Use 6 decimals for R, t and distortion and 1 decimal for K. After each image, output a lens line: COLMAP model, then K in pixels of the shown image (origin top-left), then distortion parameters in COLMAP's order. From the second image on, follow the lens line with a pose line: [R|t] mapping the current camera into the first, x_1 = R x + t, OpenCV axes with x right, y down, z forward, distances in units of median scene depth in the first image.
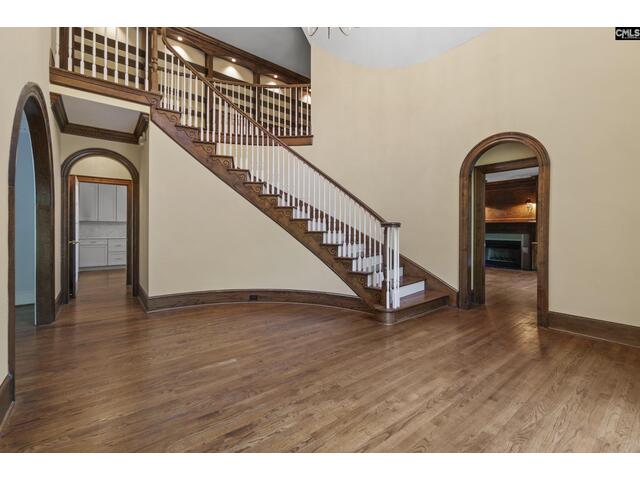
lens RADIAL K [[281.1, 0, 318.8], [0, 281.1, 235.5], [0, 0, 1]] dist [-0.001661, 0.000069]
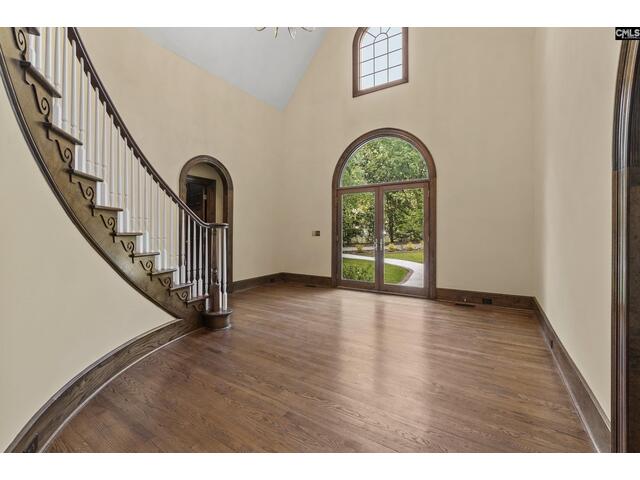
lens RADIAL K [[281.1, 0, 318.8], [0, 281.1, 235.5], [0, 0, 1]] dist [-0.001661, 0.000069]
pose [[-0.341381, -0.014803, 0.939809, -0.868680], [0.015238, 0.999657, 0.021281, -0.020361], [-0.939802, 0.021586, -0.341038, 1.125073]]
